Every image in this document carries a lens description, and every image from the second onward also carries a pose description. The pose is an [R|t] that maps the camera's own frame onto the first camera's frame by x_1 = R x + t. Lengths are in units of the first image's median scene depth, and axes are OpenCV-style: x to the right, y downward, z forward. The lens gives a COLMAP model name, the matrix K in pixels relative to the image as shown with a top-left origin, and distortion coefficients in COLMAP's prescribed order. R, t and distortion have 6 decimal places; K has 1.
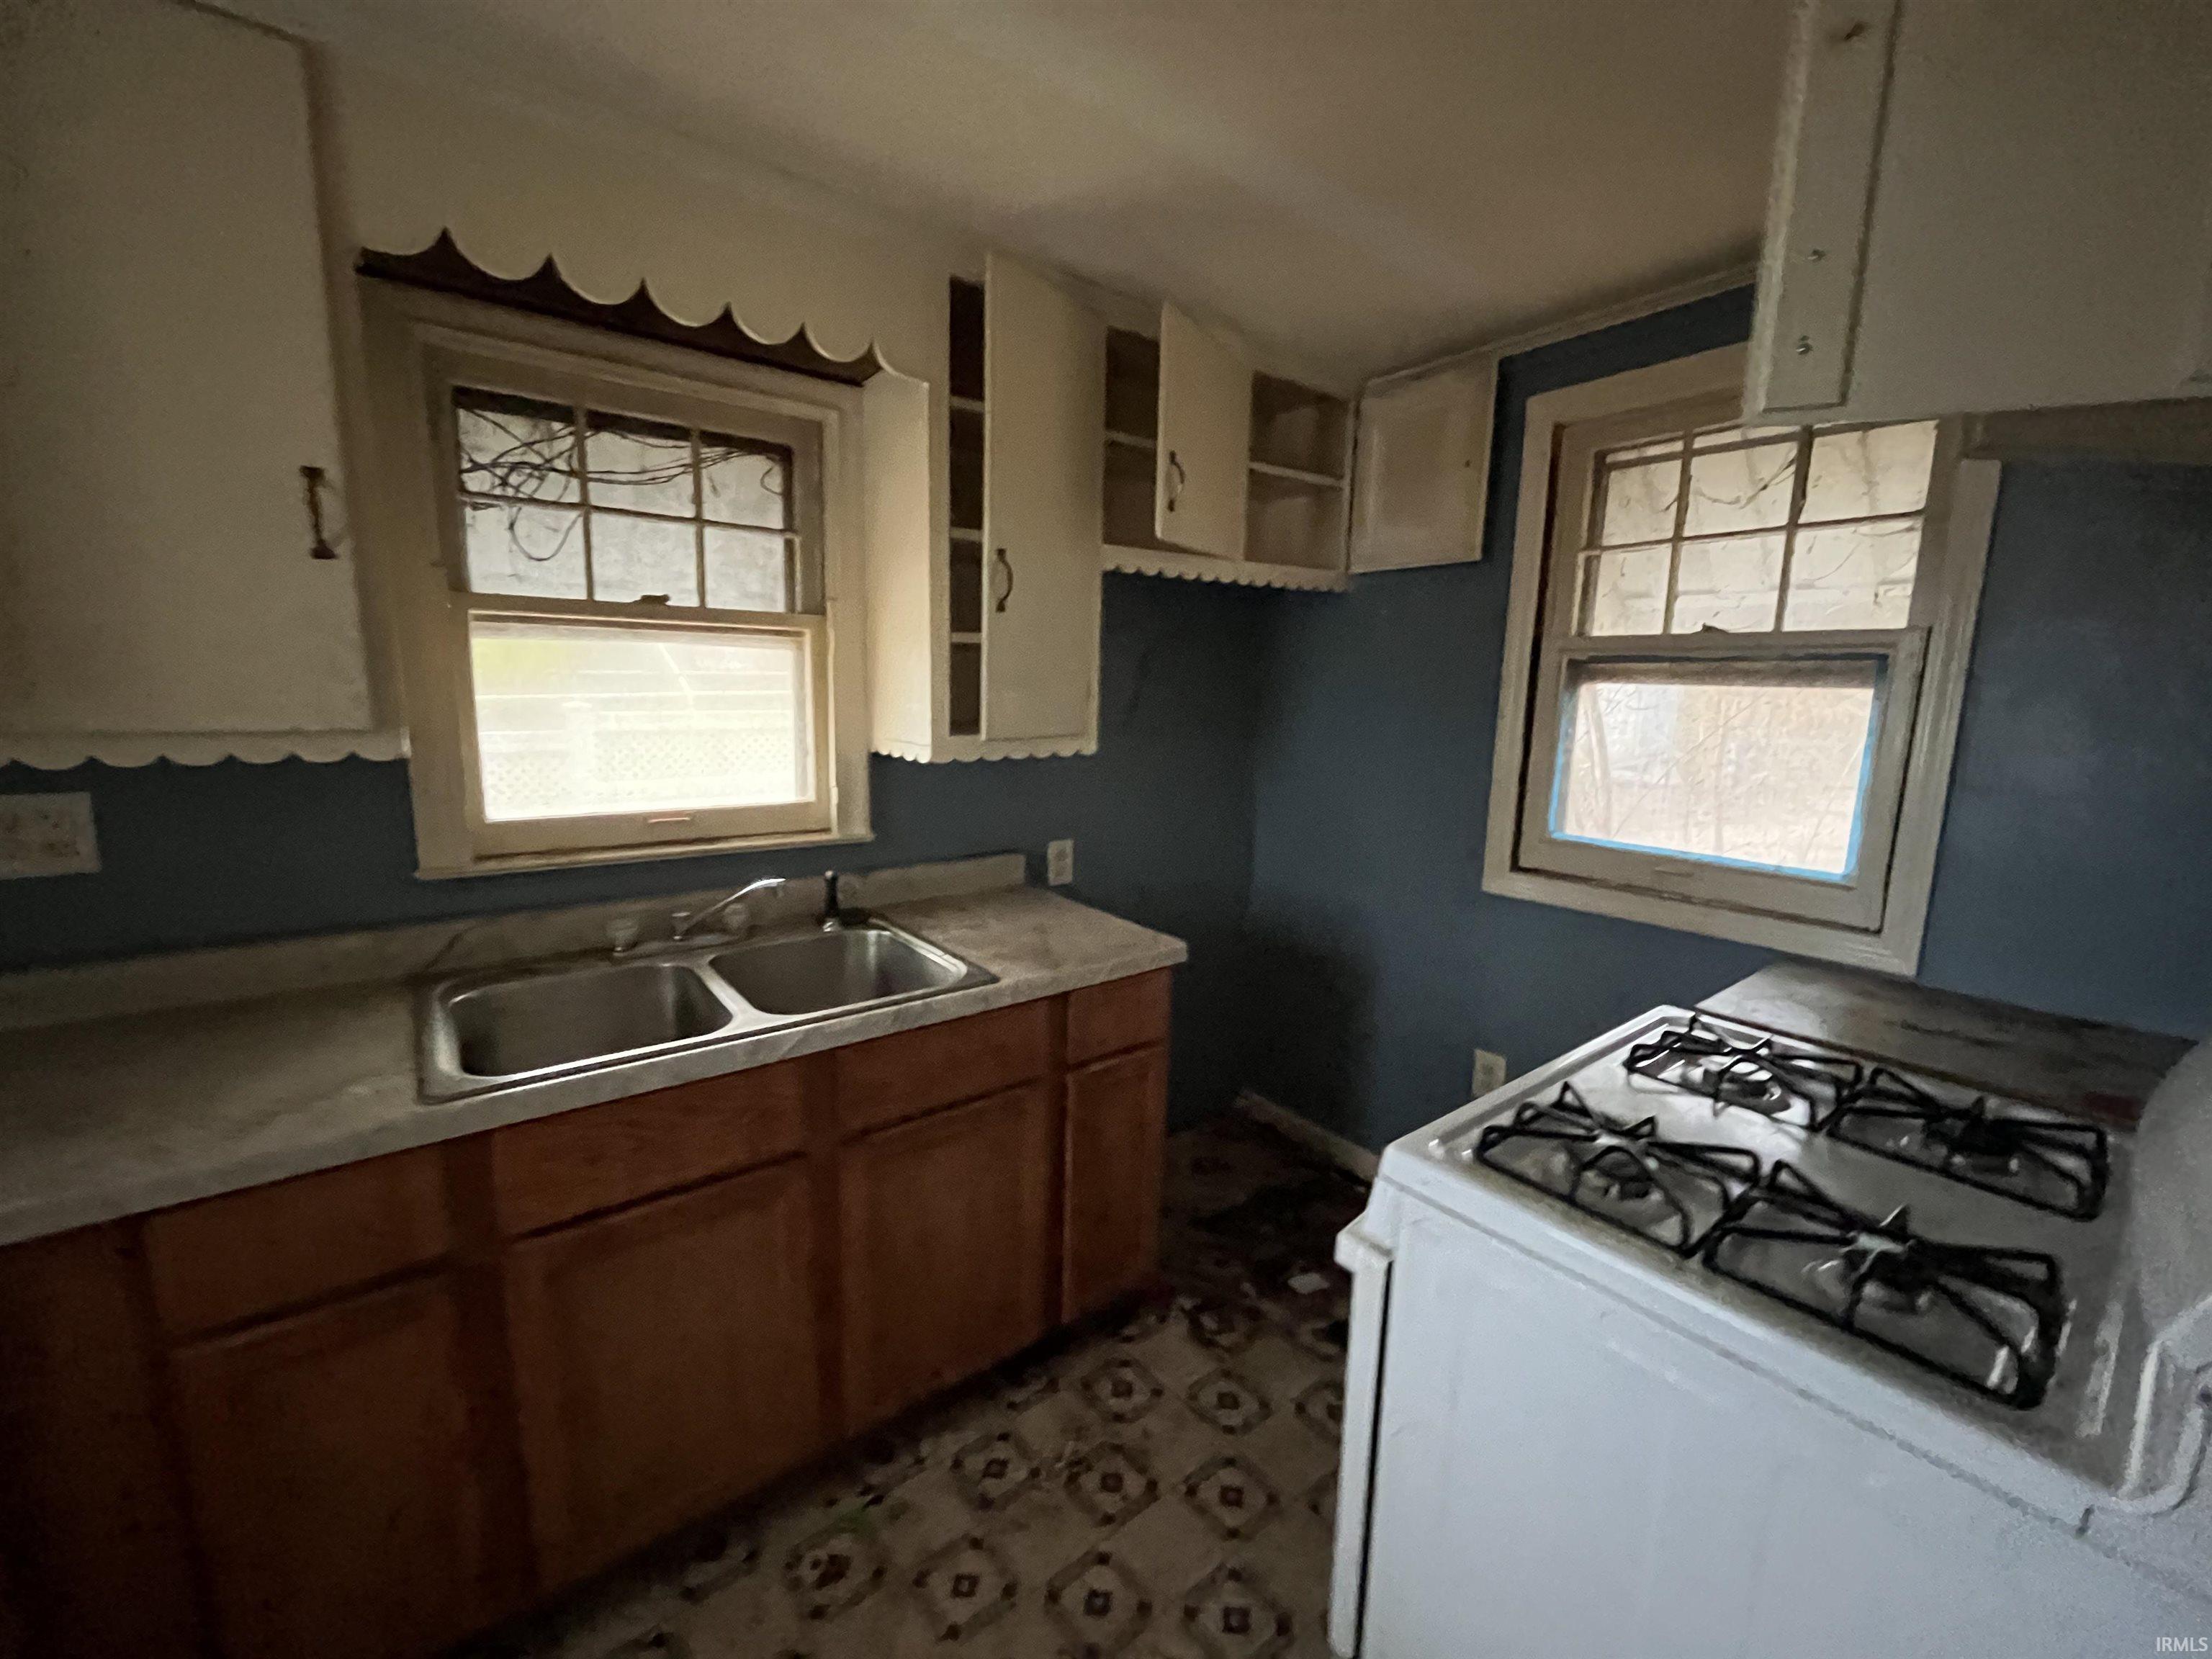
lens RADIAL K [[896.2, 0, 1095.2], [0, 896.2, 833.2], [0, 0, 1]] dist [0.000014, -0.001107]
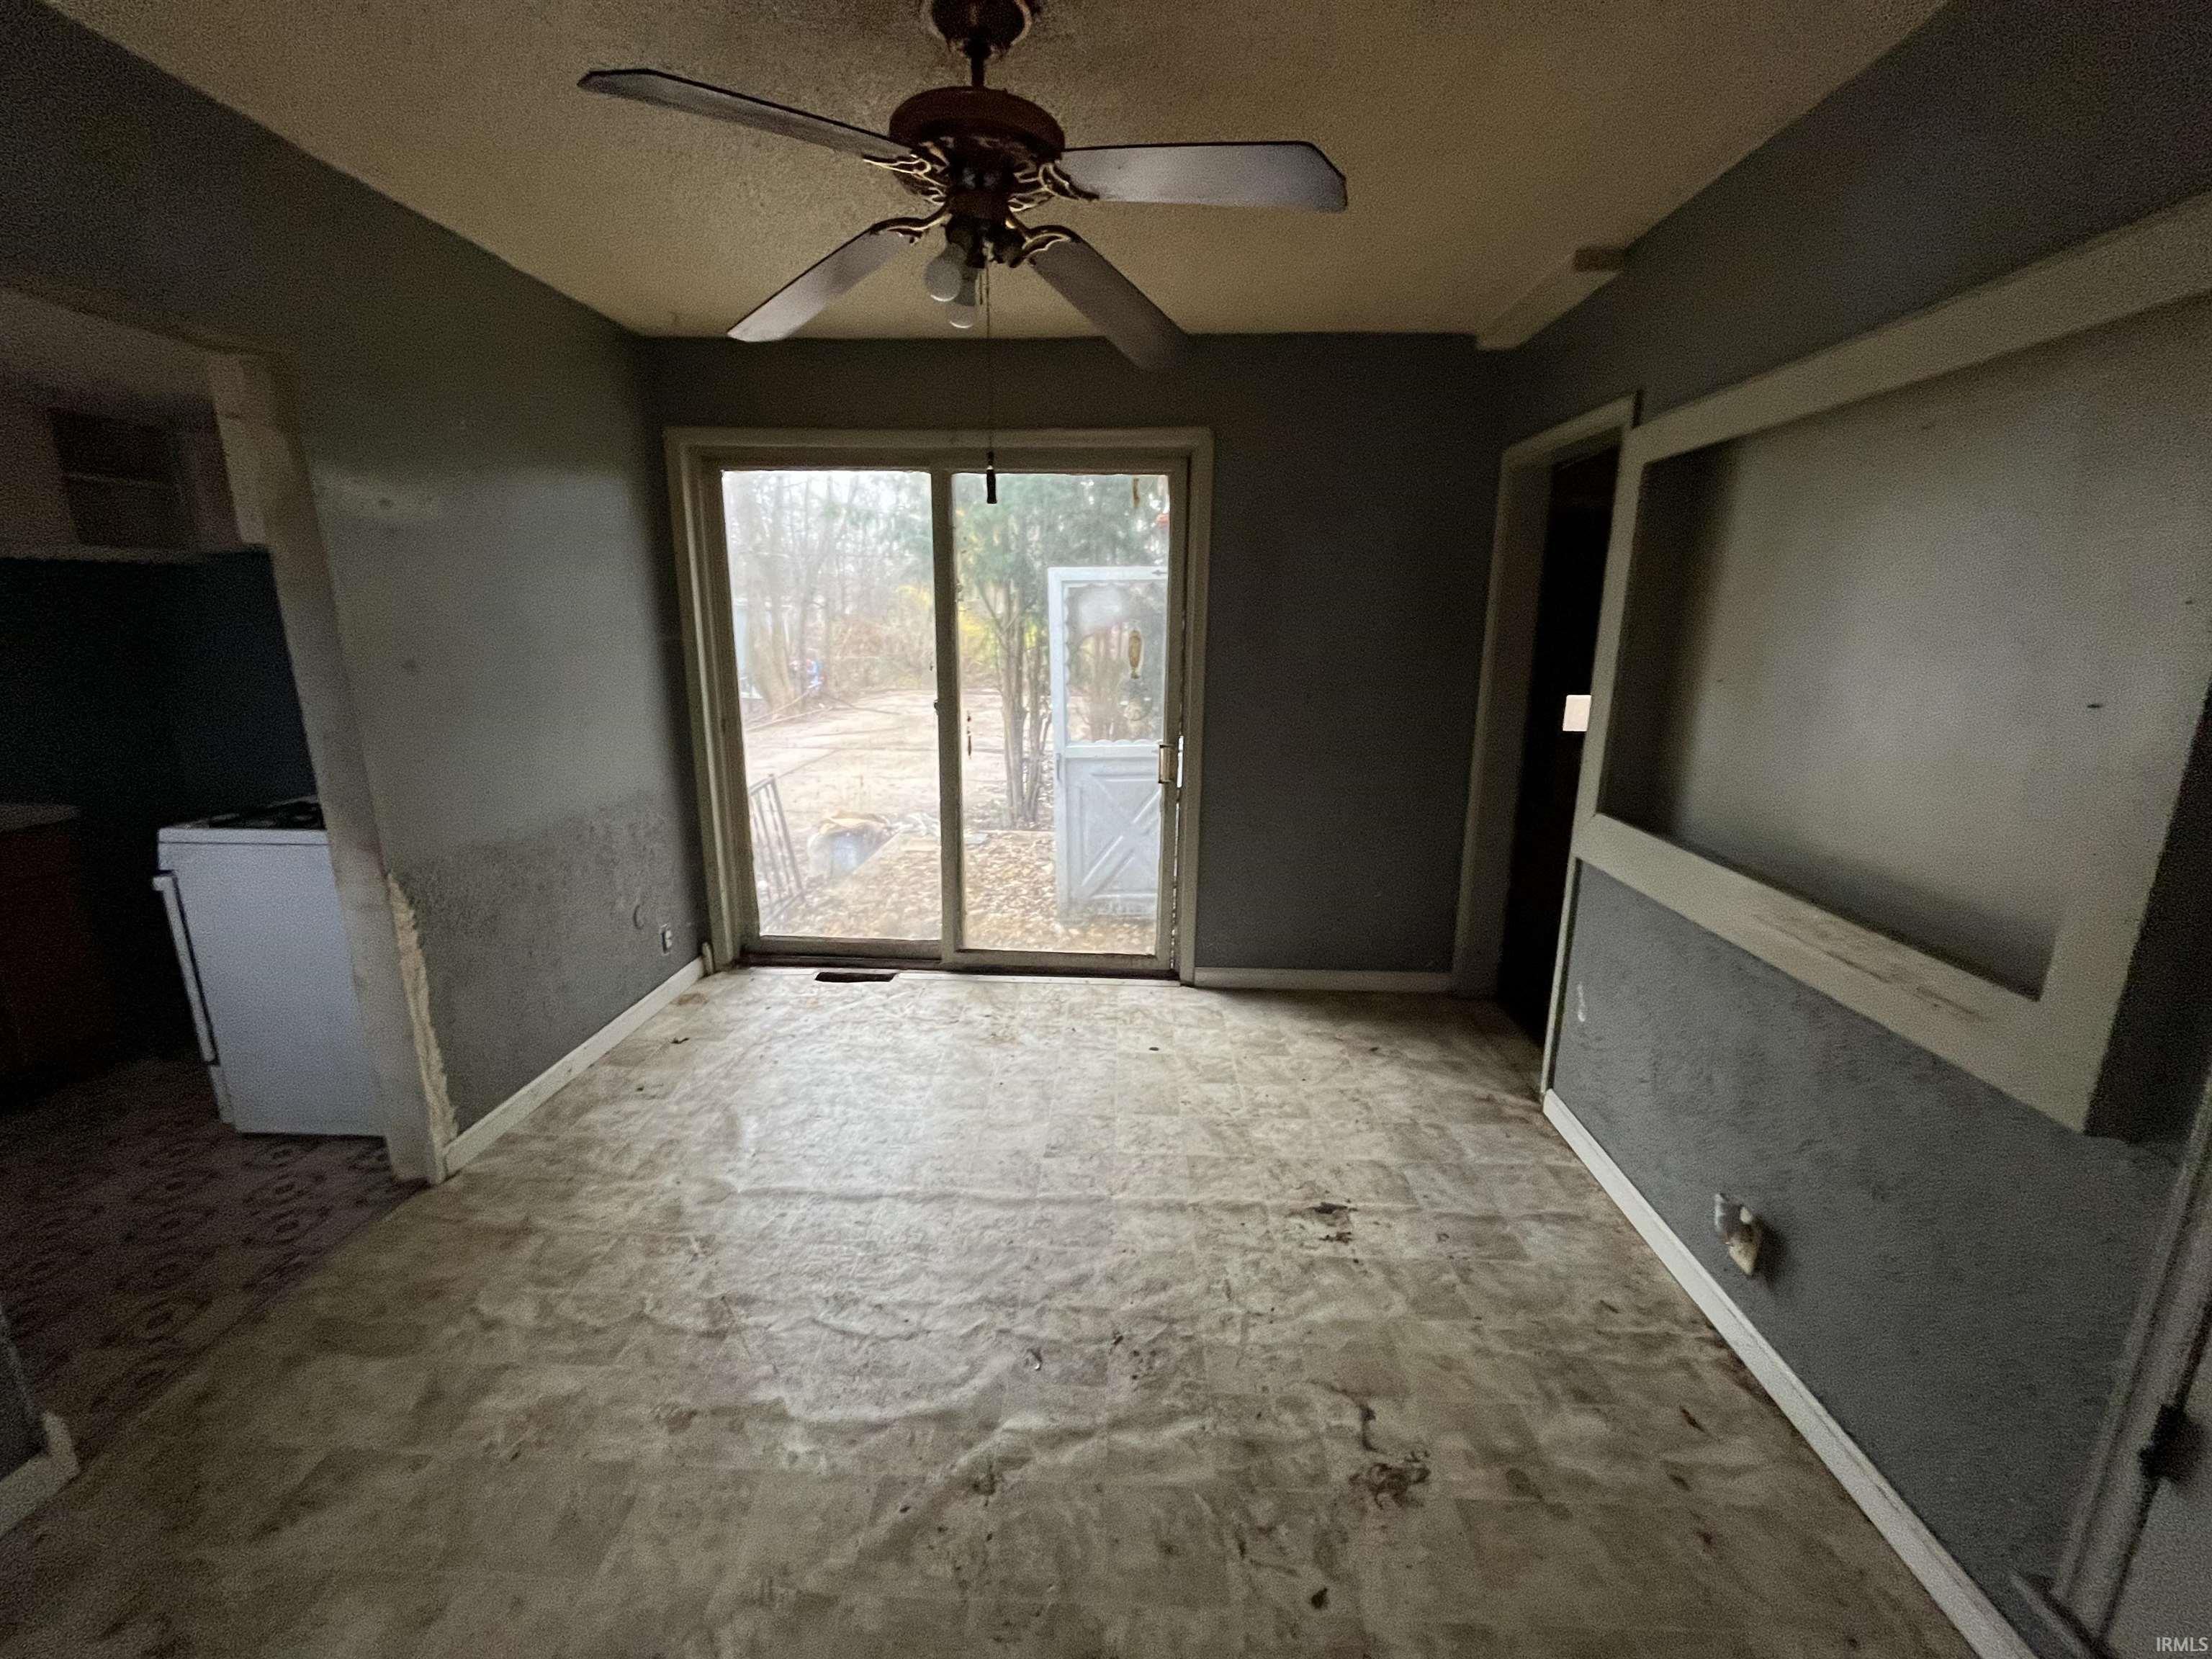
lens RADIAL K [[896.2, 0, 1097.7], [0, 896.2, 826.9], [0, 0, 1]] dist [0.000014, -0.001107]
pose [[0.647659, -0.189951, 0.737873, 0.107986], [0.134376, 0.981722, 0.134778, 0.204409], [-0.749987, 0.011862, 0.661346, -1.463379]]
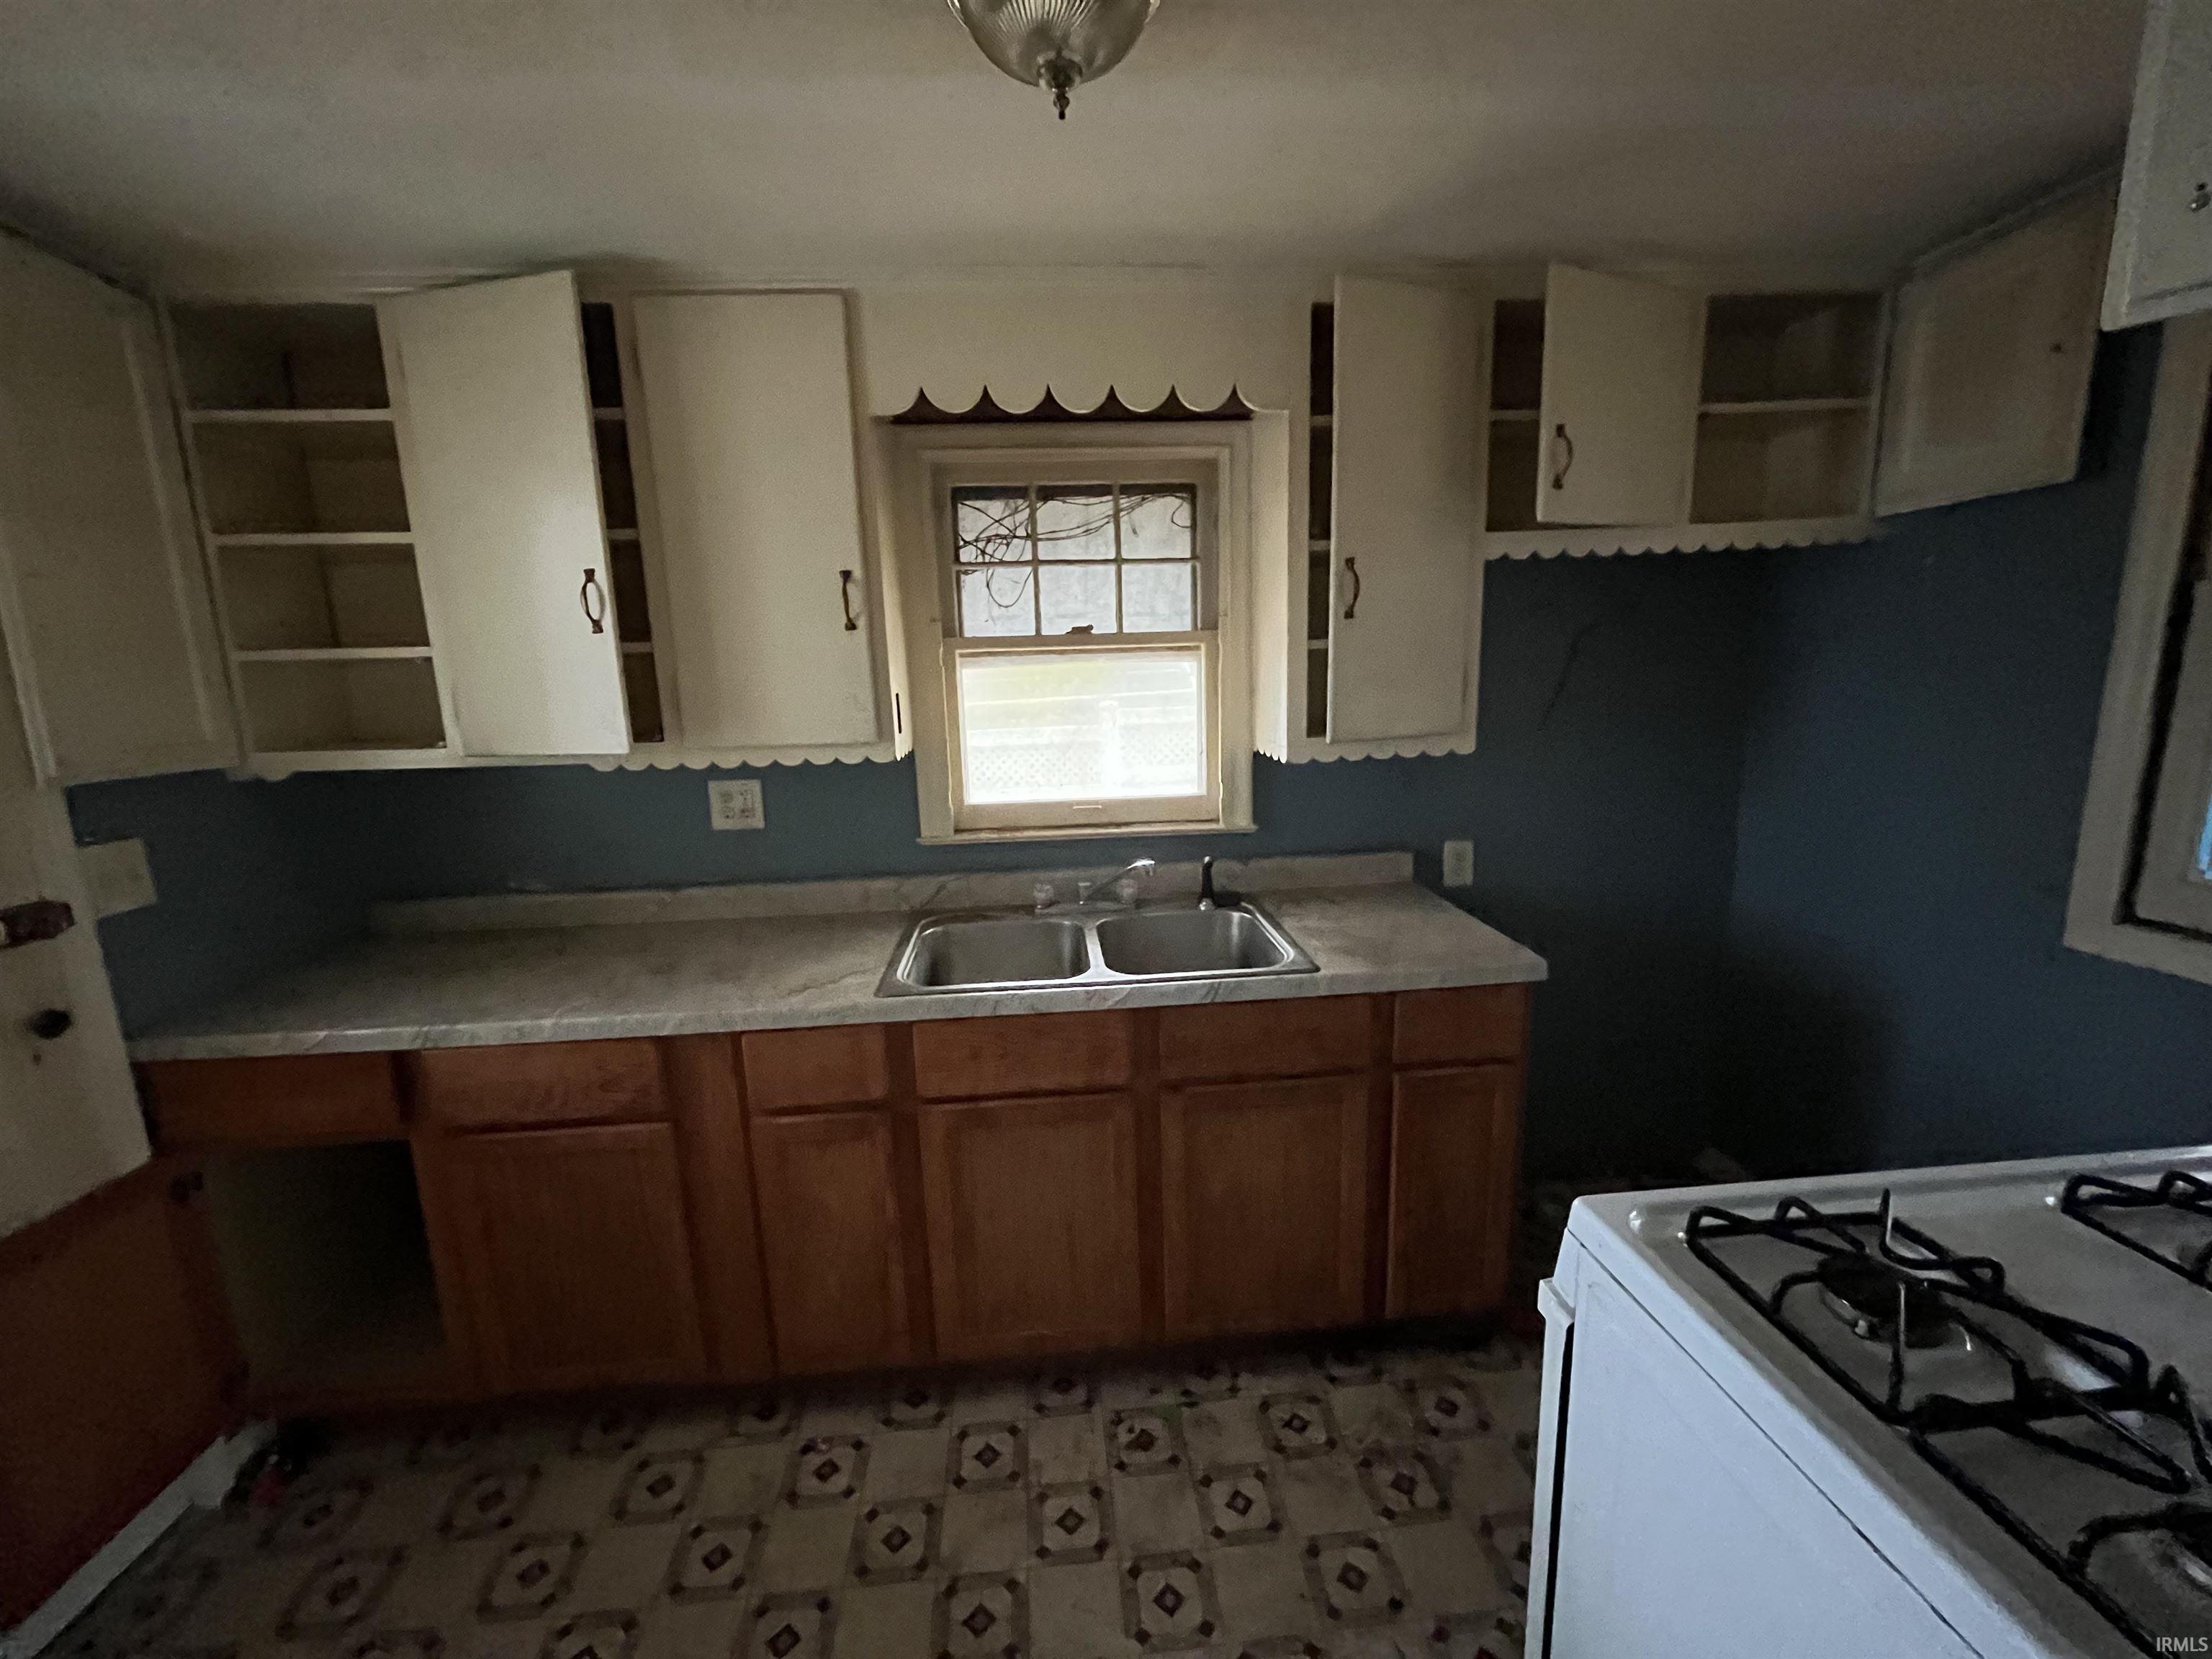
lens RADIAL K [[896.2, 0, 1105.0], [0, 896.2, 833.0], [0, 0, 1]] dist [0.000014, -0.001107]
pose [[0.831107, 0.052405, -0.553639, 0.251066], [-0.041980, 0.998622, 0.031507, -0.020350], [0.554526, -0.002943, 0.832161, -0.018028]]
